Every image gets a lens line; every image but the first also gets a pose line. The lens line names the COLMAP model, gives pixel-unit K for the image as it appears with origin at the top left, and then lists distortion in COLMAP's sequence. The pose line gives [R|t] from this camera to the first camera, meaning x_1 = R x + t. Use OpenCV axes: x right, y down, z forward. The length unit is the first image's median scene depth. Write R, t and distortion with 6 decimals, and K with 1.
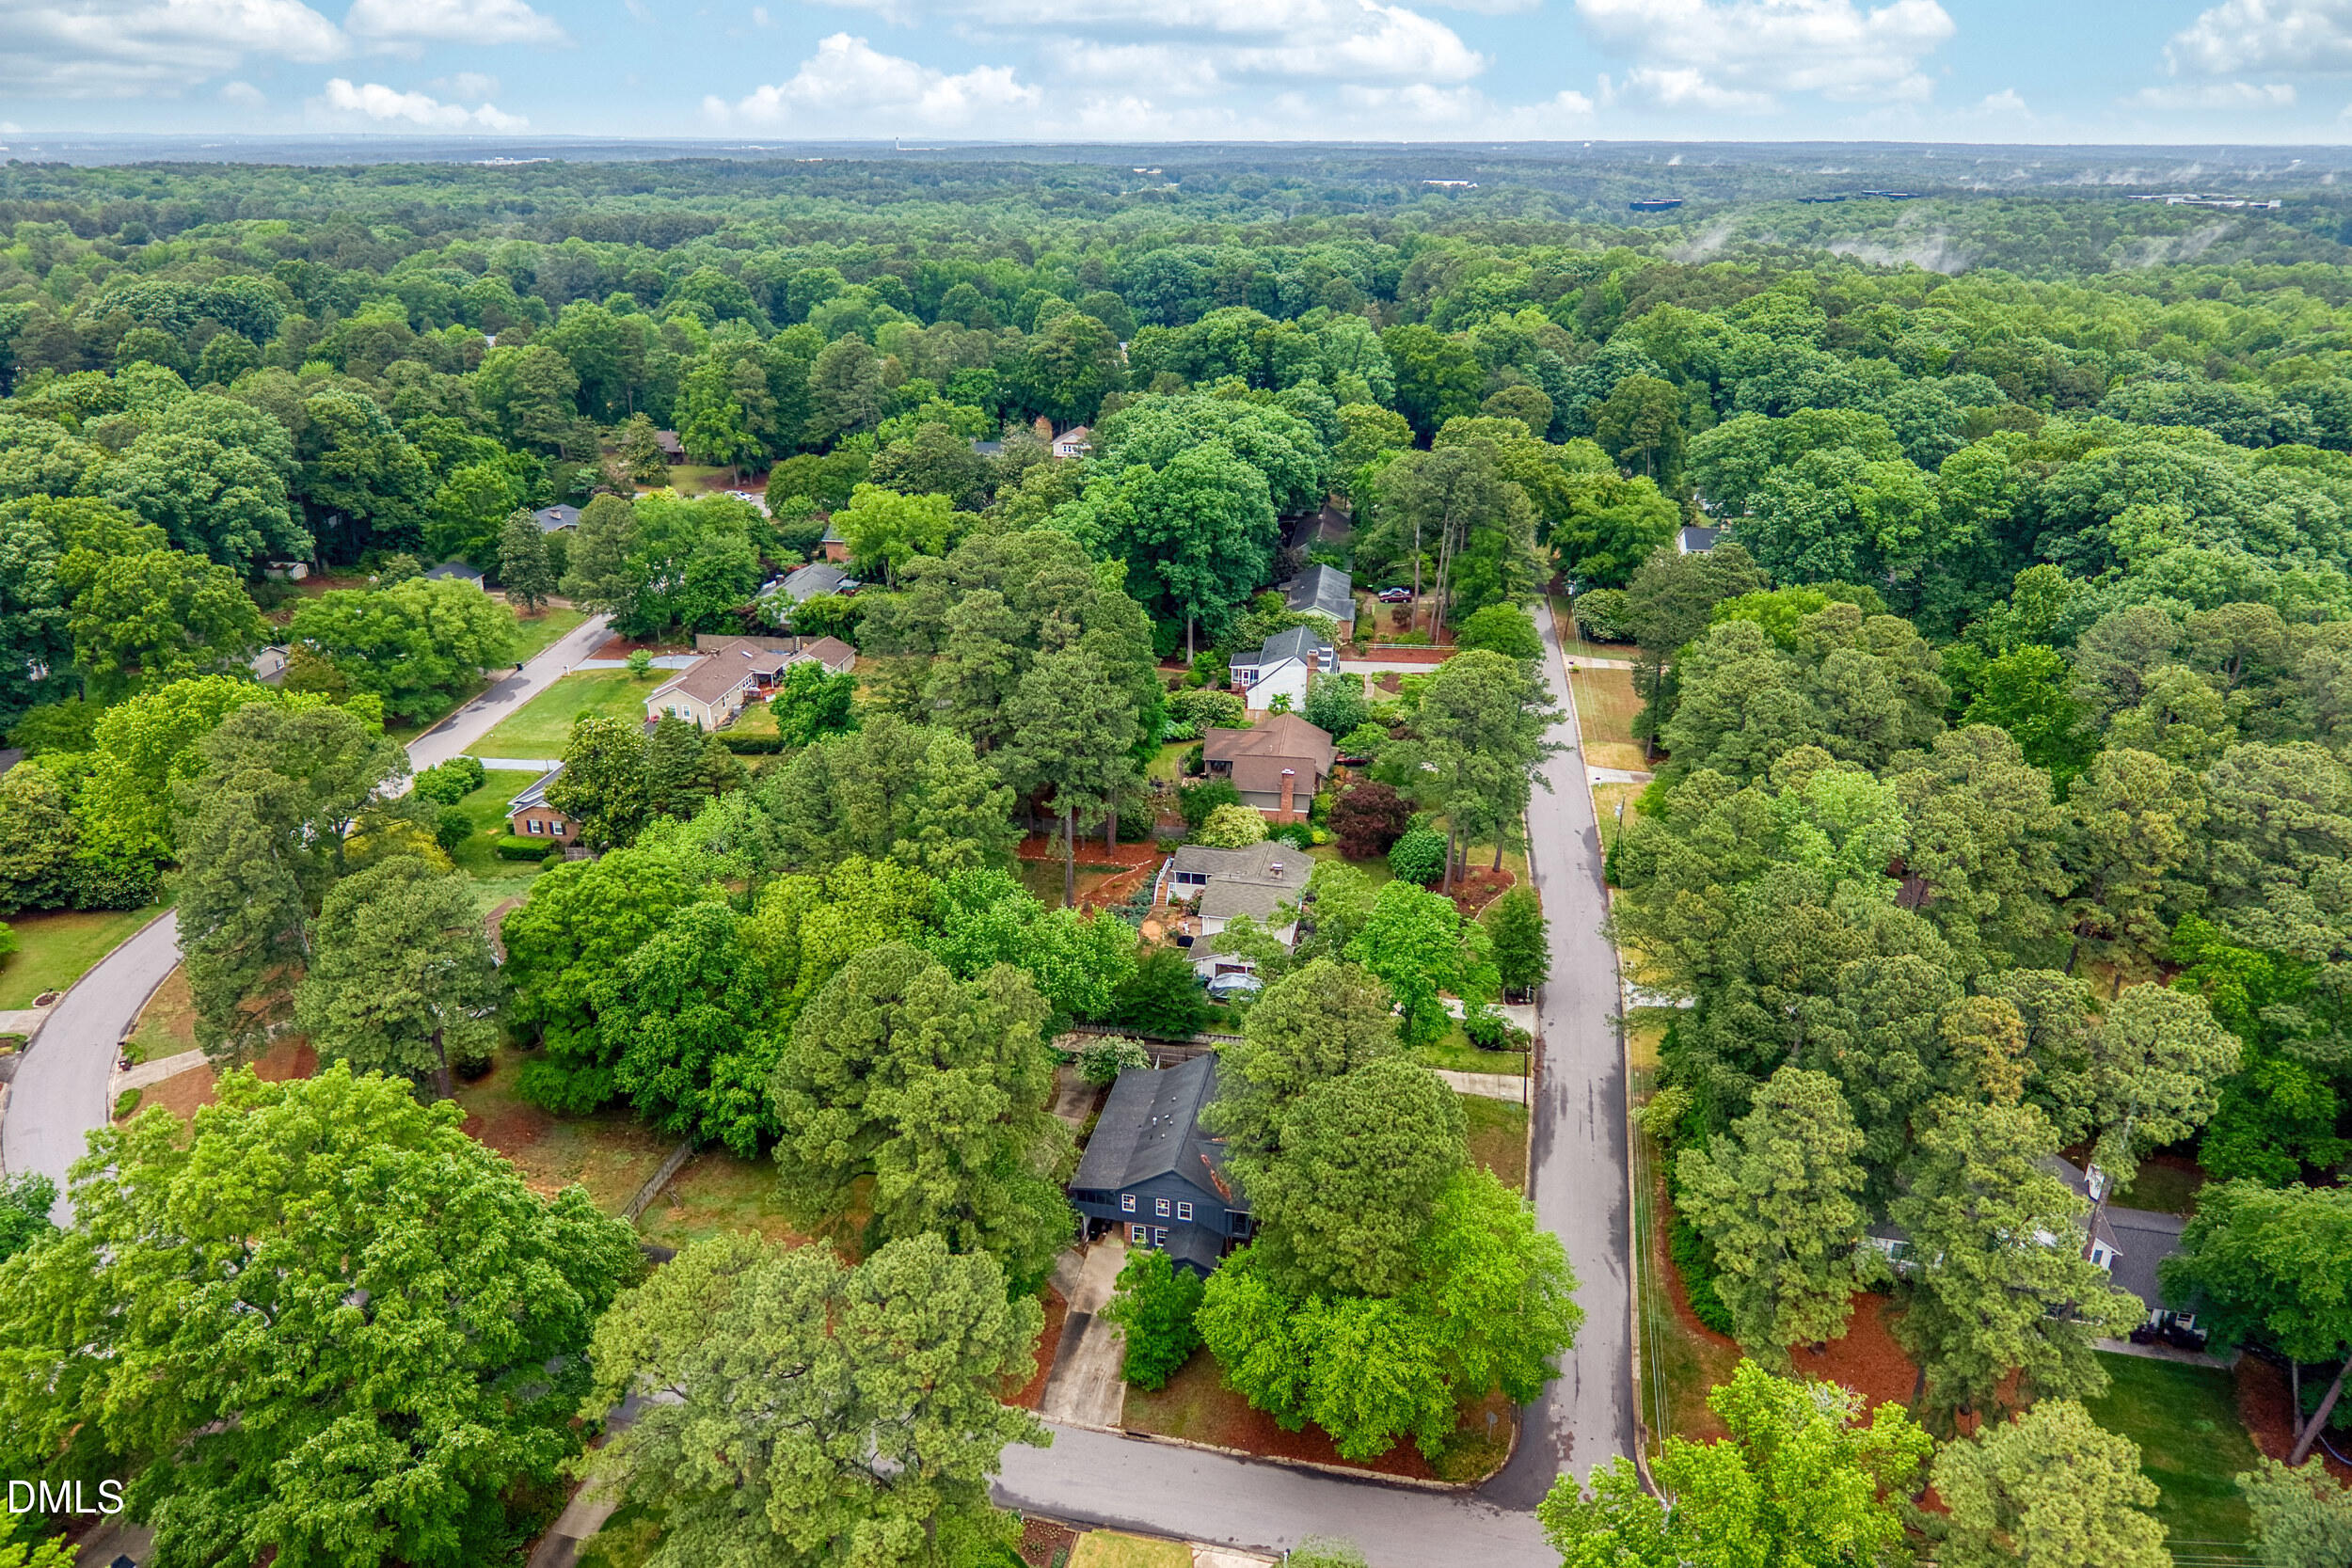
lens RADIAL K [[1641.3, 0, 1182.3], [0, 1641.3, 778.8], [0, 0, 1]] dist [0.045763, -0.049660]
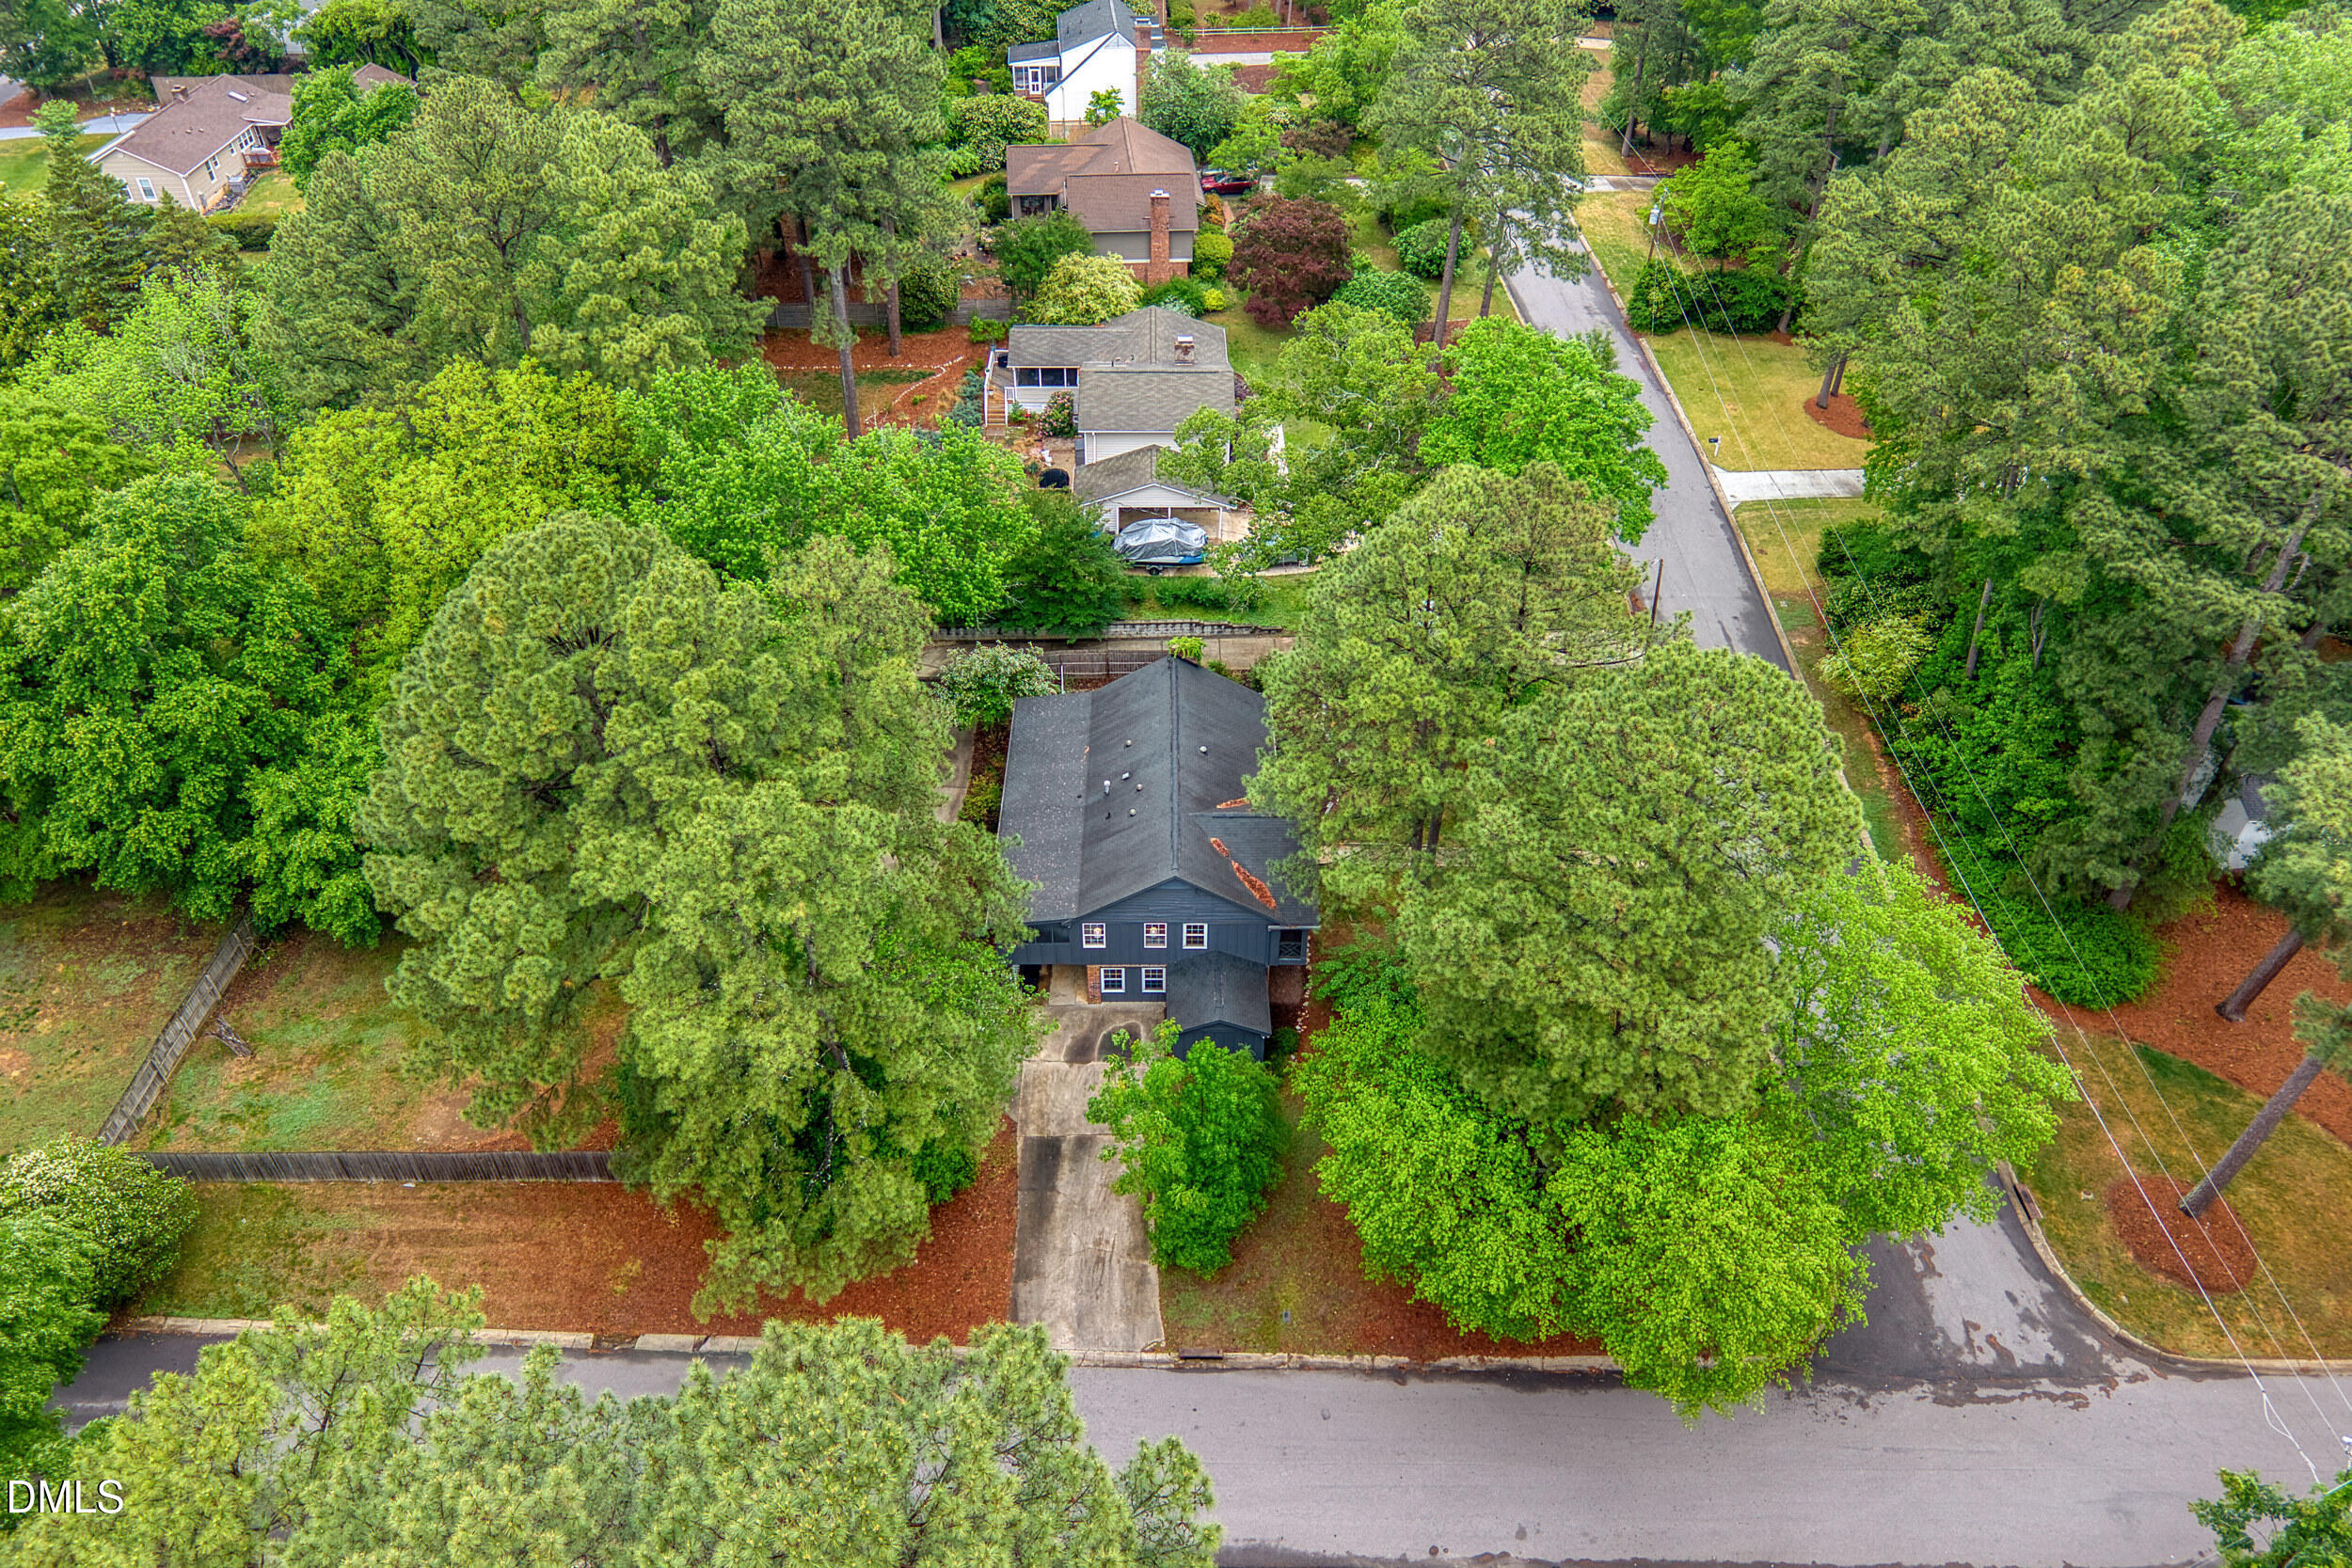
lens RADIAL K [[1641.3, 0, 1206.0], [0, 1641.3, 823.2], [0, 0, 1]] dist [0.045763, -0.049660]
pose [[0.976687, -0.133730, 0.167924, -0.077354], [0.078454, 0.950502, 0.300650, 0.048360], [-0.199818, -0.280466, 0.938835, 0.431450]]
